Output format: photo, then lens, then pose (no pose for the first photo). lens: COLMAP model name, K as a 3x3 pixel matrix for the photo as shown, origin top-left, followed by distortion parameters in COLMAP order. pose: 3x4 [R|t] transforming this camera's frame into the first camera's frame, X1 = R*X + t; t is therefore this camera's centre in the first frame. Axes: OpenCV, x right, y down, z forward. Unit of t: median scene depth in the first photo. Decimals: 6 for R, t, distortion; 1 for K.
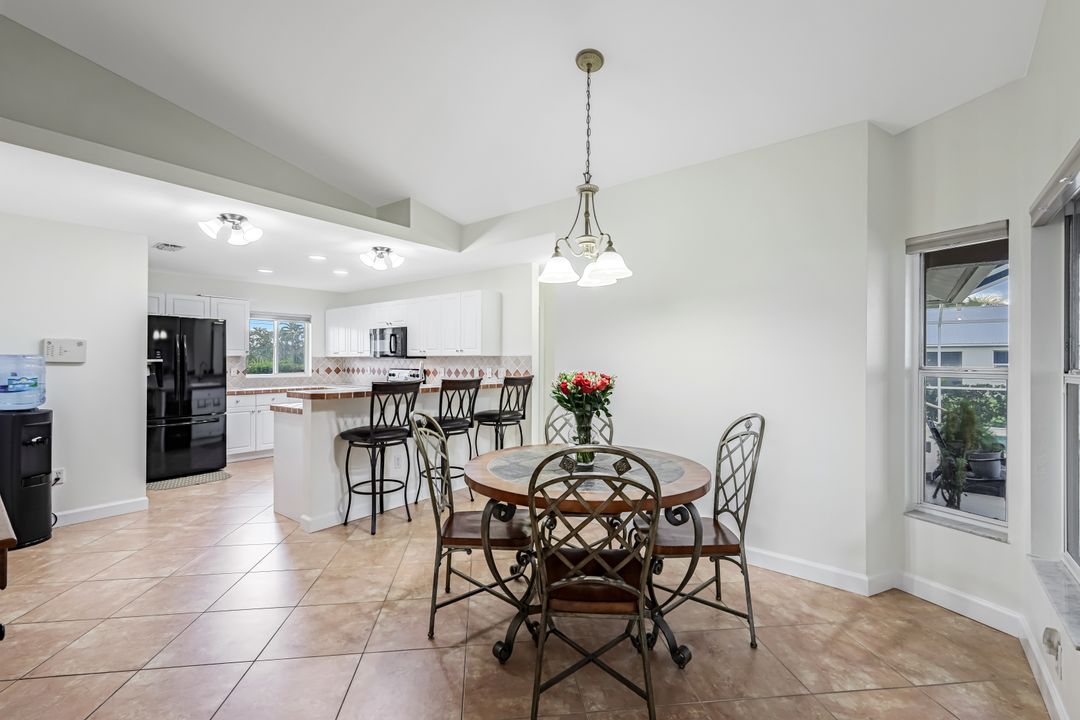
lens RADIAL K [[461.4, 0, 540.0], [0, 461.4, 360.0], [0, 0, 1]] dist [-0.005692, 0.000048]
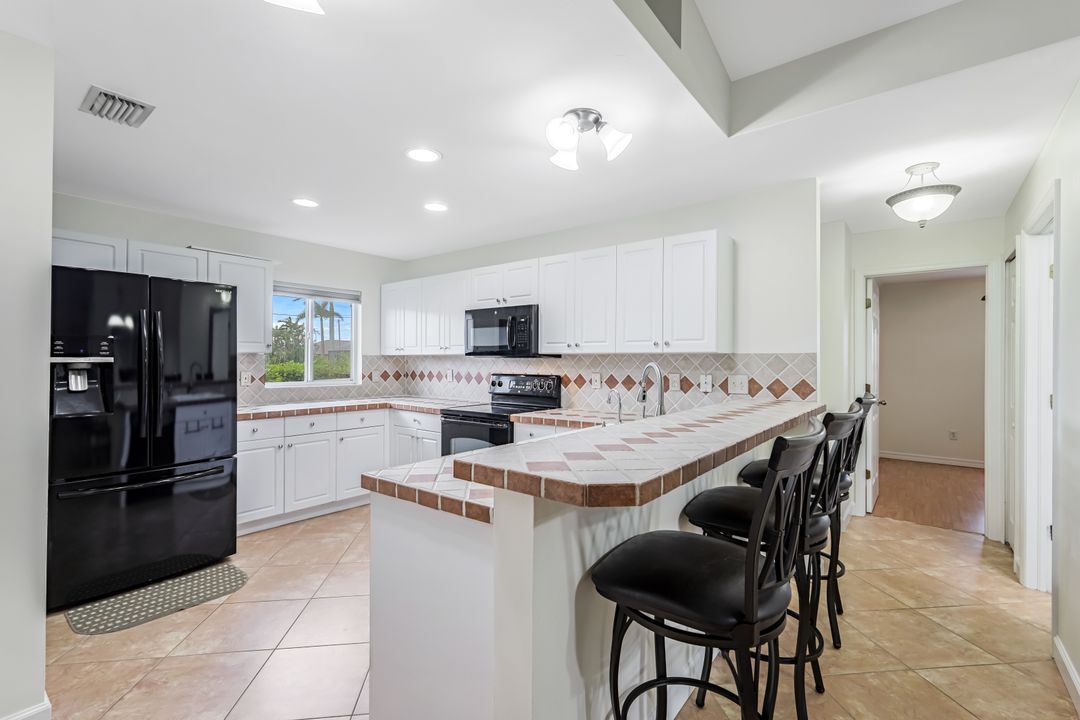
lens RADIAL K [[478.2, 0, 539.4], [0, 478.2, 358.2], [0, 0, 1]] dist [0.012380, -0.000174]
pose [[0.999933, 0.002191, -0.011363, -0.291514], [-0.002215, 0.999995, -0.002099, -0.001752], [0.011359, 0.002124, 0.999933, 0.397671]]
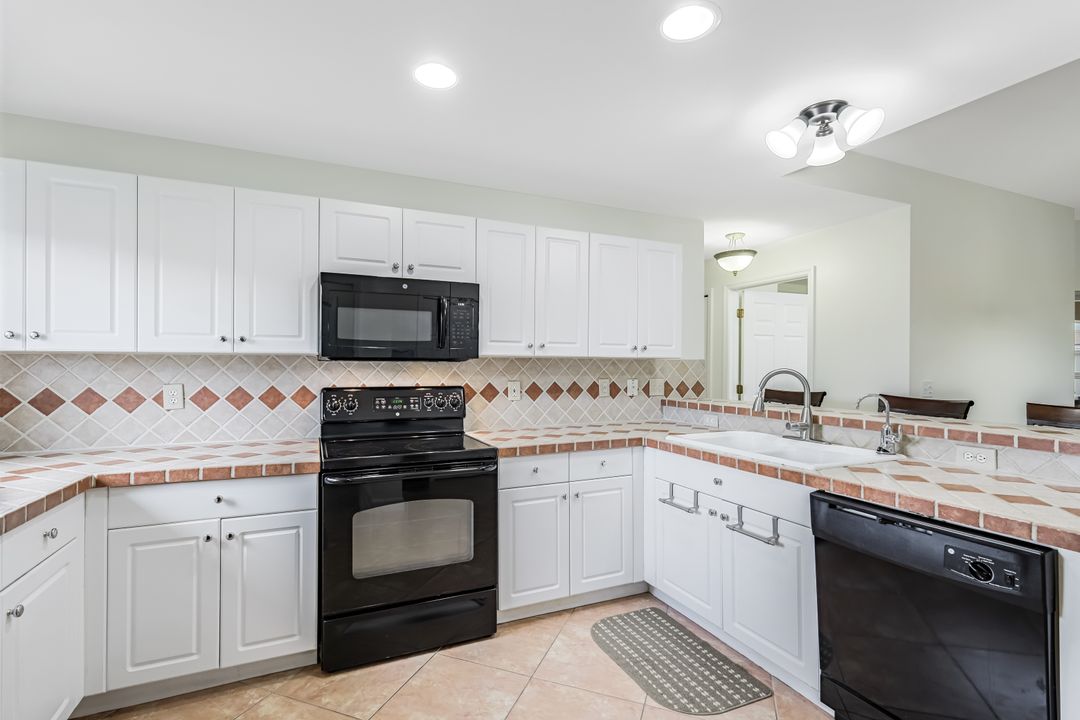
lens RADIAL K [[488.0, 0, 540.0], [0, 488.0, 360.0], [0, 0, 1]] dist [0.012391, -0.000003]
pose [[0.478569, 0.015188, 0.877918, -0.670629], [-0.004533, 0.999880, -0.014826, 0.001970], [-0.878038, 0.003116, 0.478581, 0.771608]]
